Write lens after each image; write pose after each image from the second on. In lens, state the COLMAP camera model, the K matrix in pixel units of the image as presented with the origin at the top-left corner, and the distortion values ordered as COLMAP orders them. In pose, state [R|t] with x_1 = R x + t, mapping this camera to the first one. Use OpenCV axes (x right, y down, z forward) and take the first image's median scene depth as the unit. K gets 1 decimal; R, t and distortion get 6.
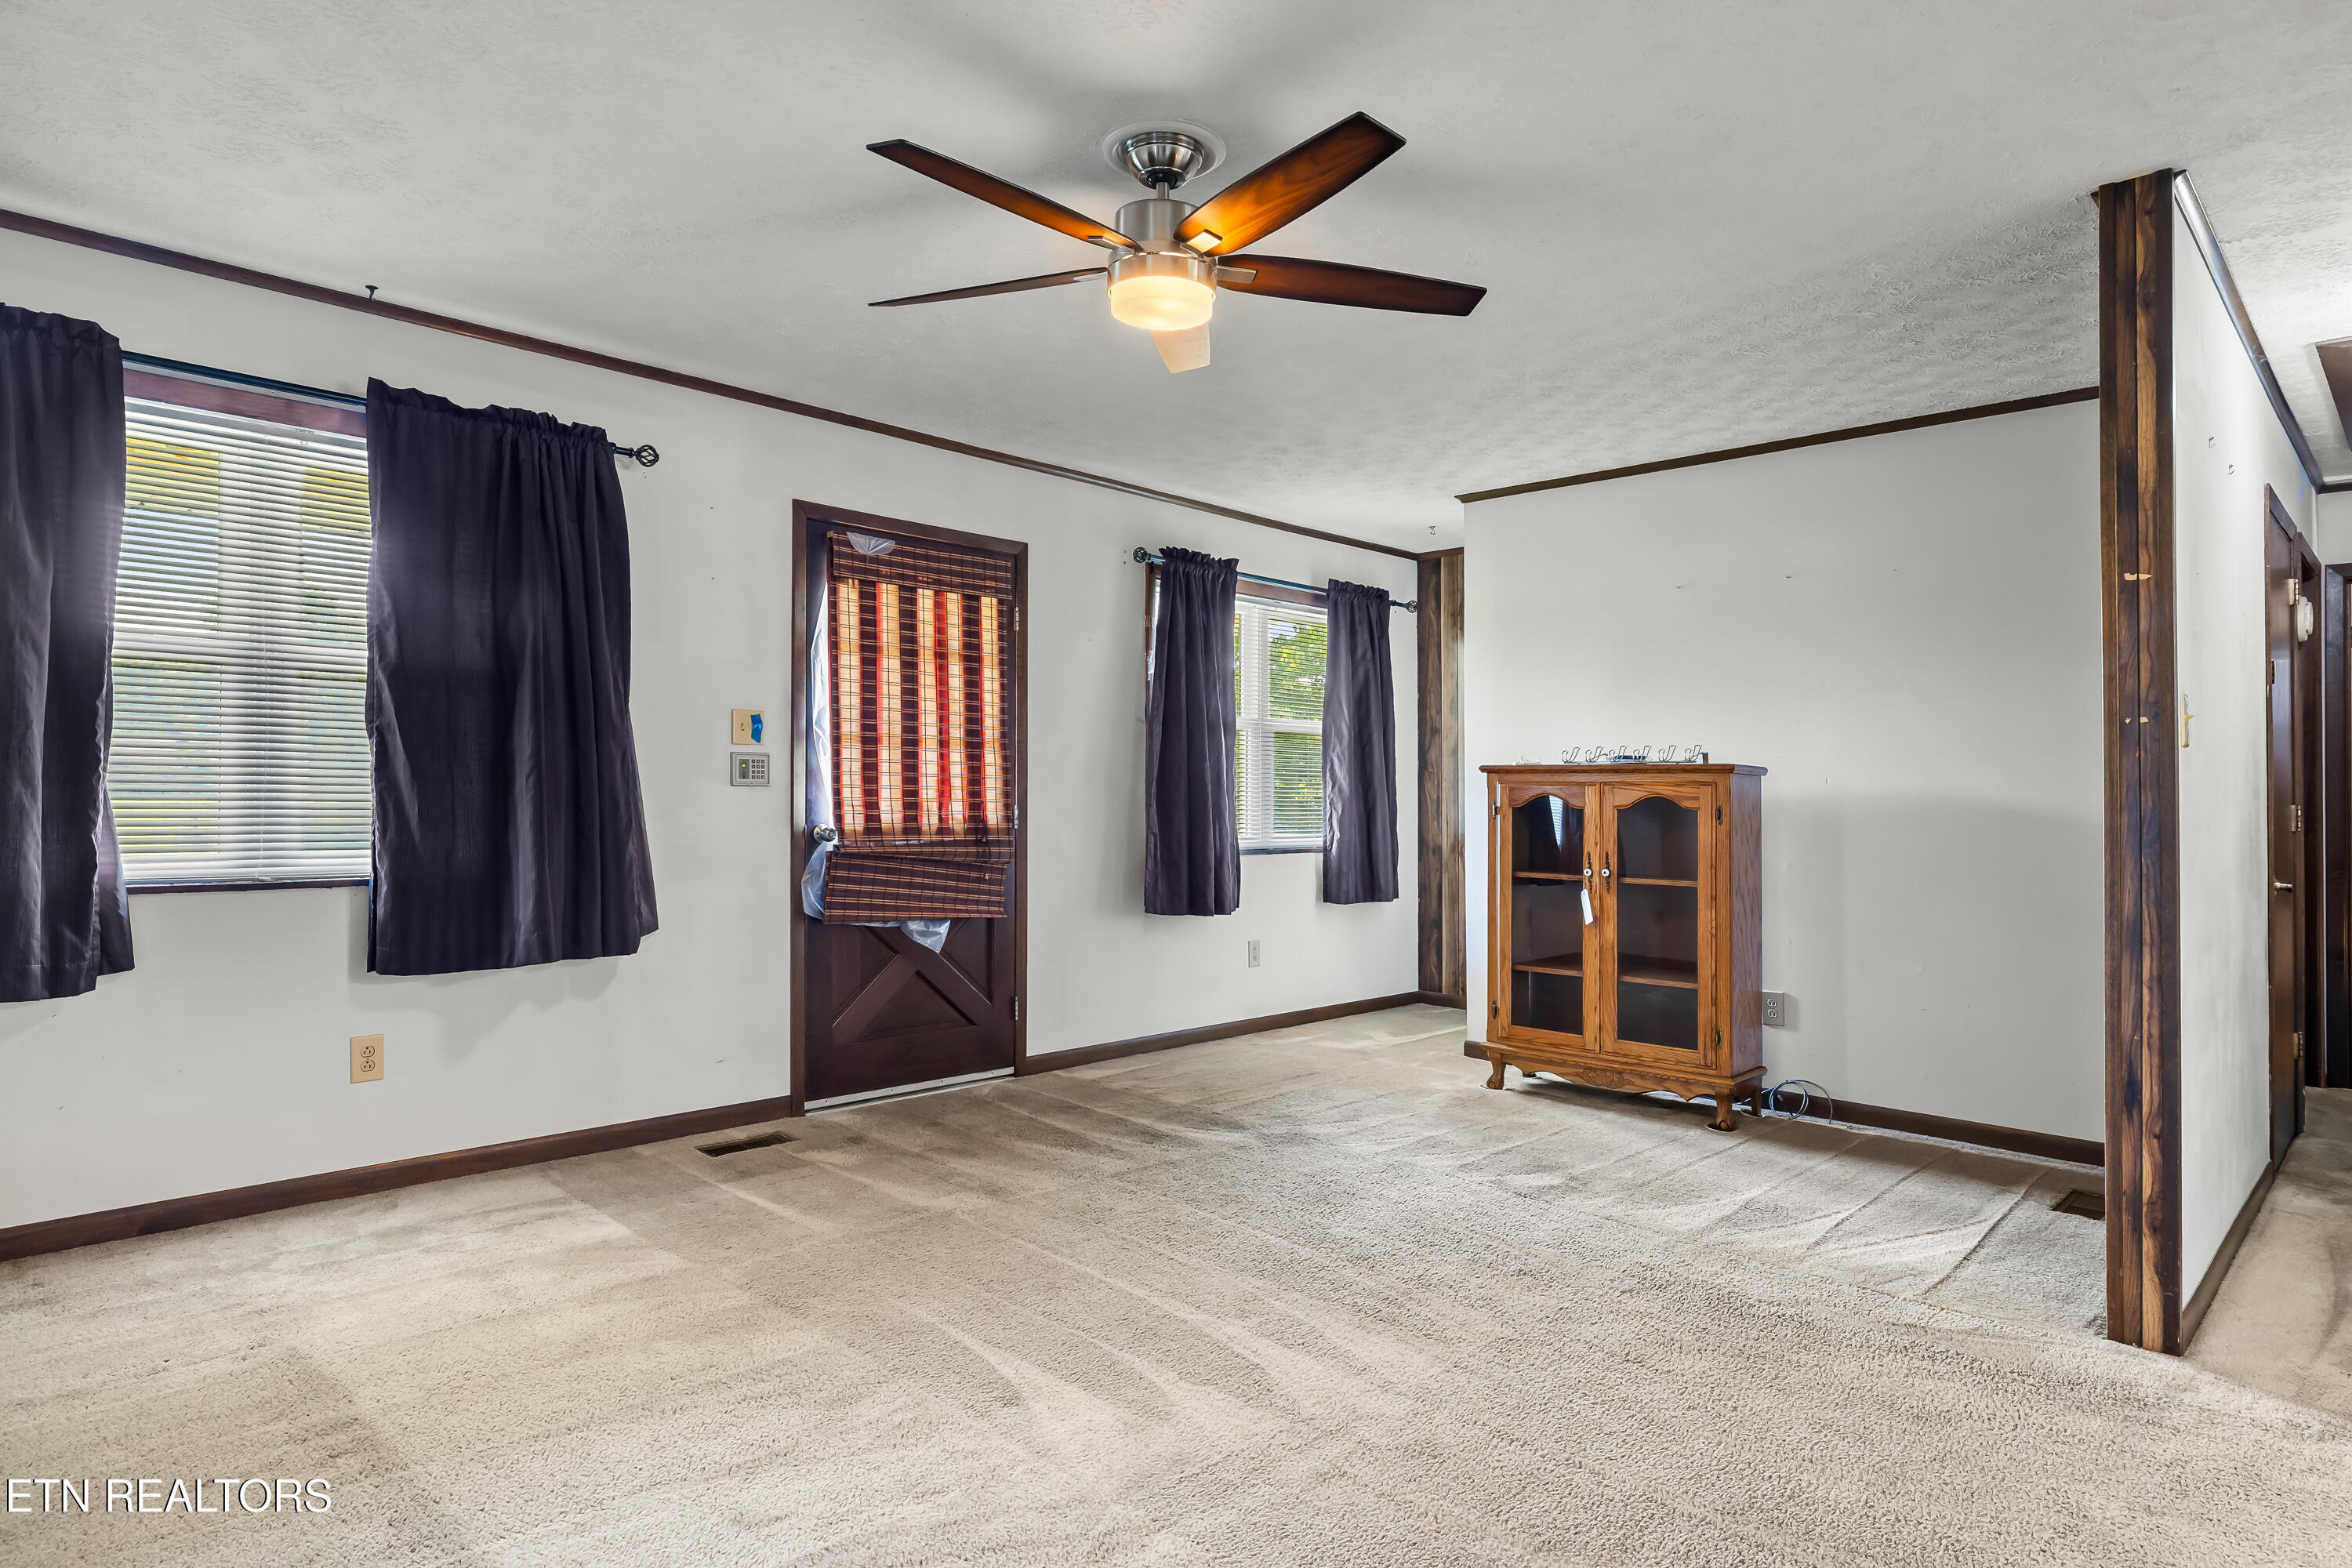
lens RADIAL K [[1356.8, 0, 1176.0], [0, 1356.8, 784.0], [0, 0, 1]] dist [0.001740, 0.000698]
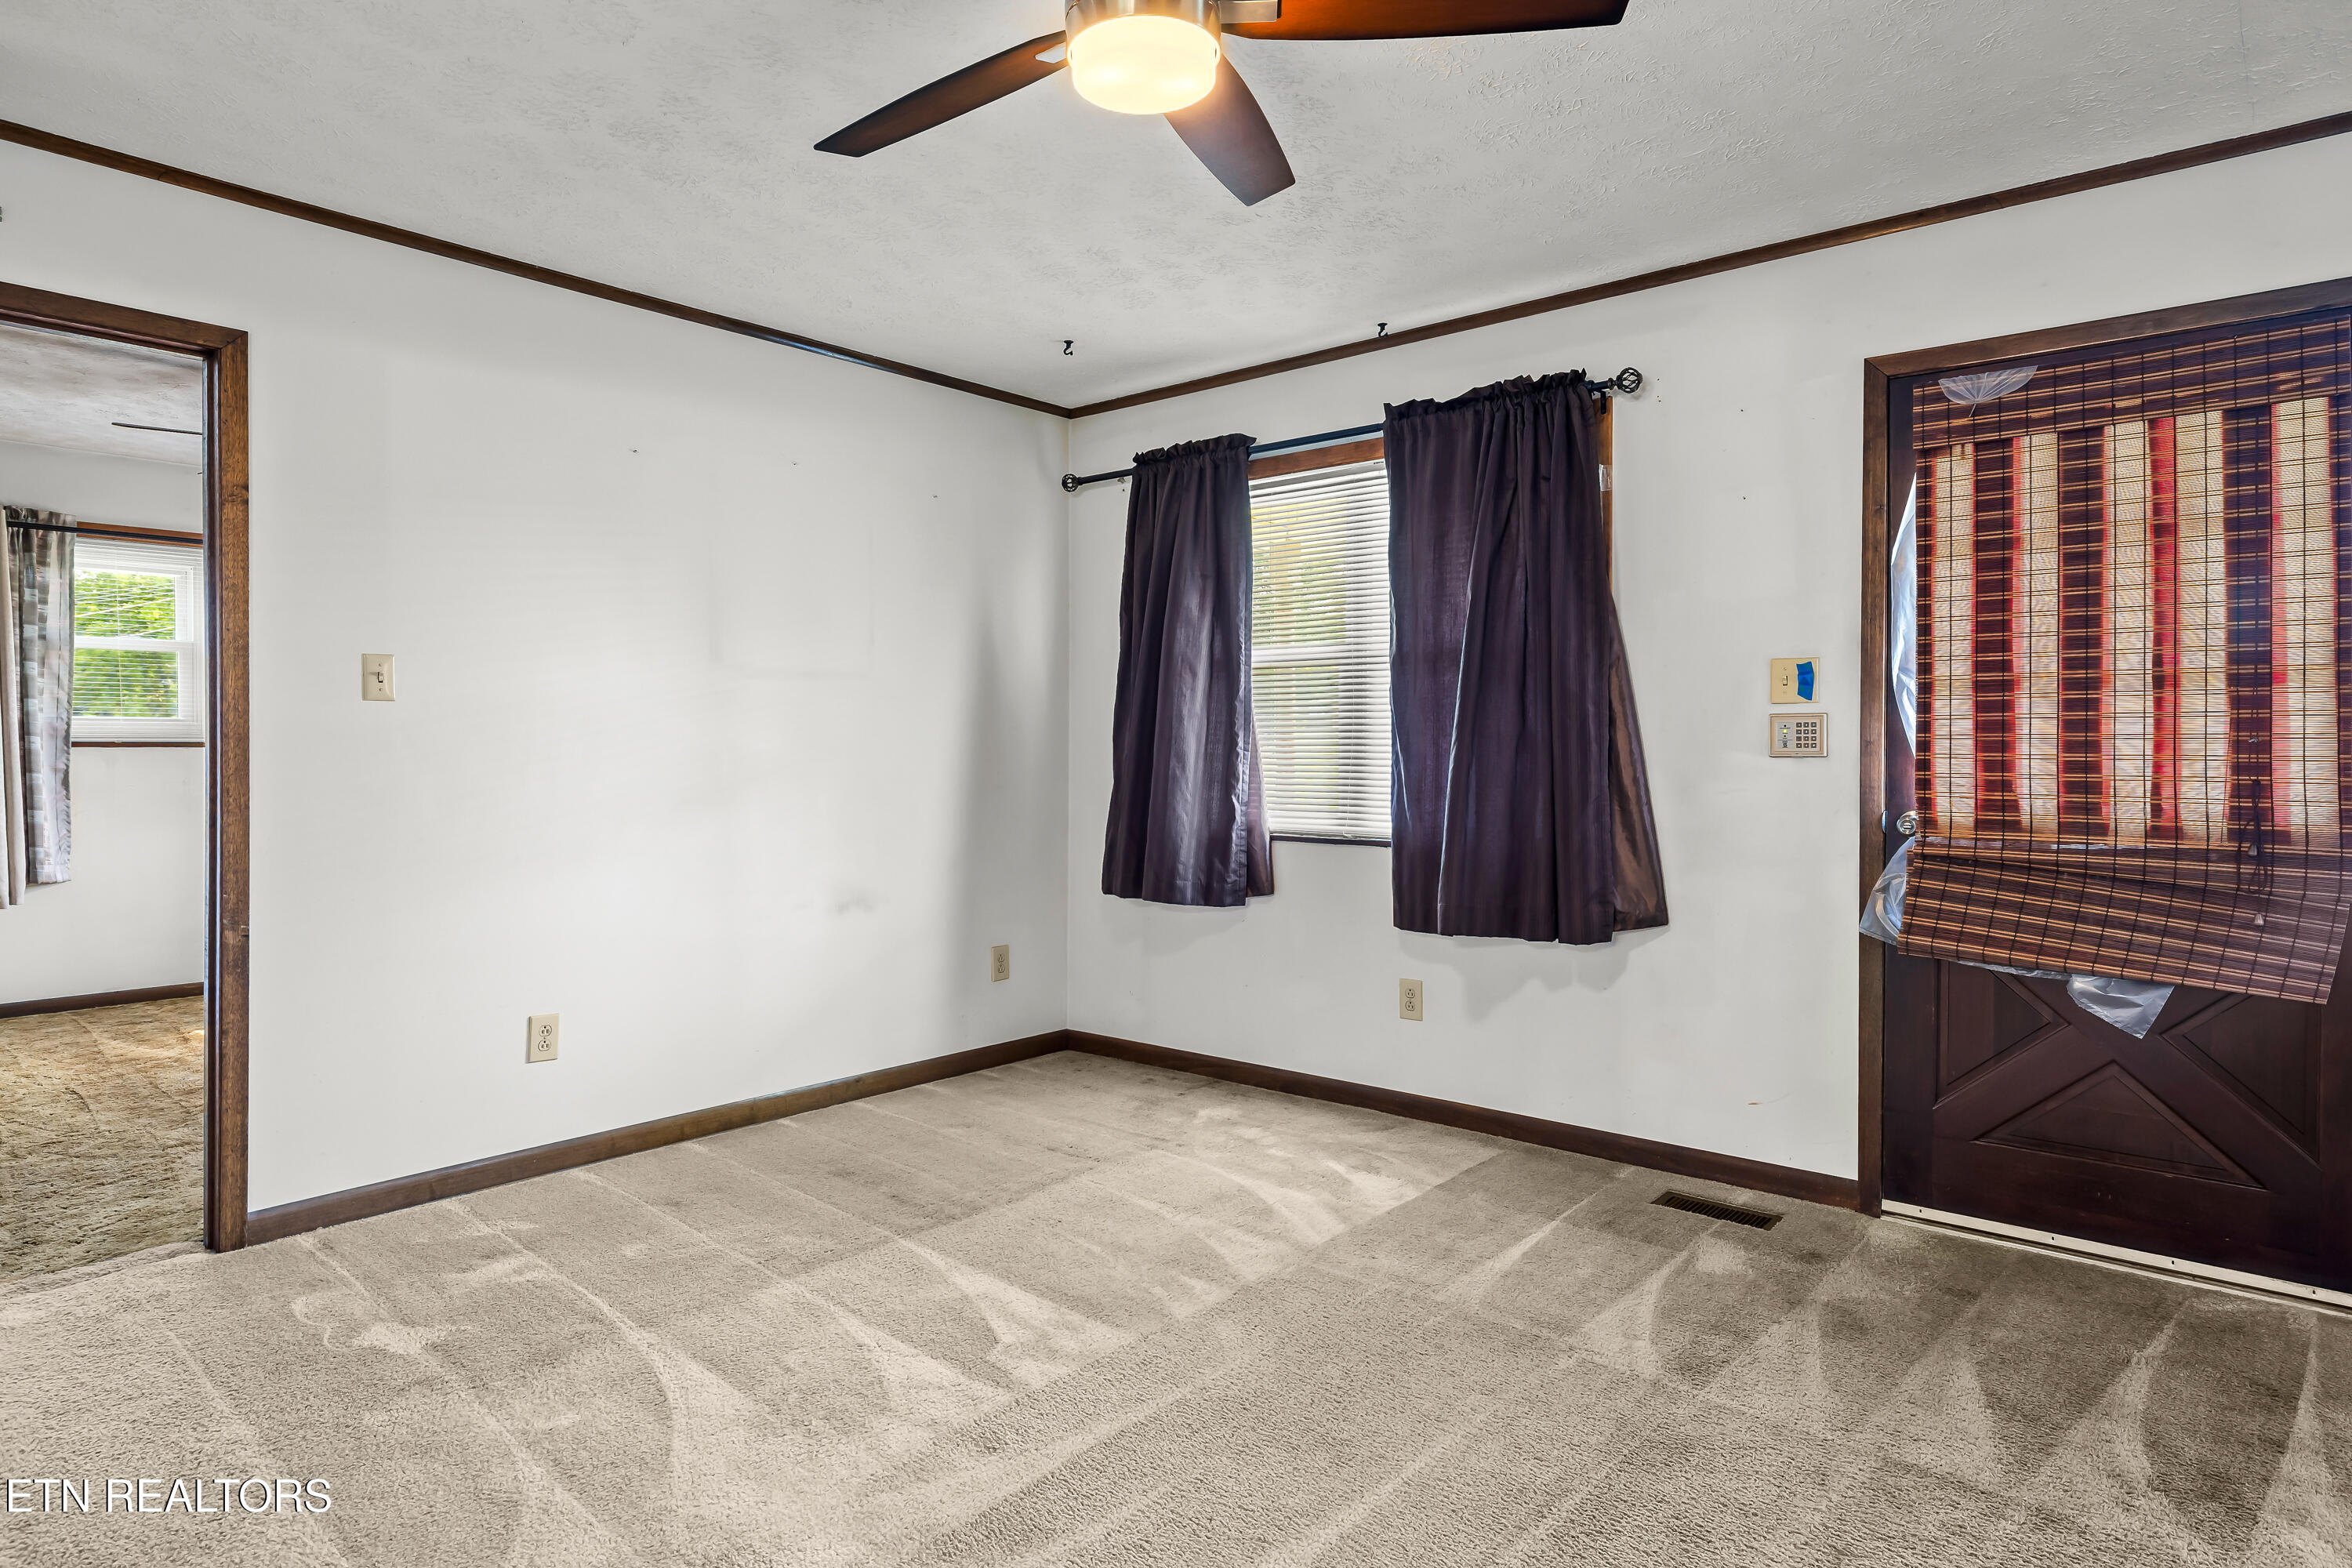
lens RADIAL K [[1356.8, 0, 1176.0], [0, 1356.8, 784.0], [0, 0, 1]] dist [0.001740, 0.000698]
pose [[0.043593, 0.009336, -0.999006, 0.426048], [0.004264, 0.999945, 0.009531, 0.007422], [0.999040, -0.004675, 0.043551, 0.602545]]
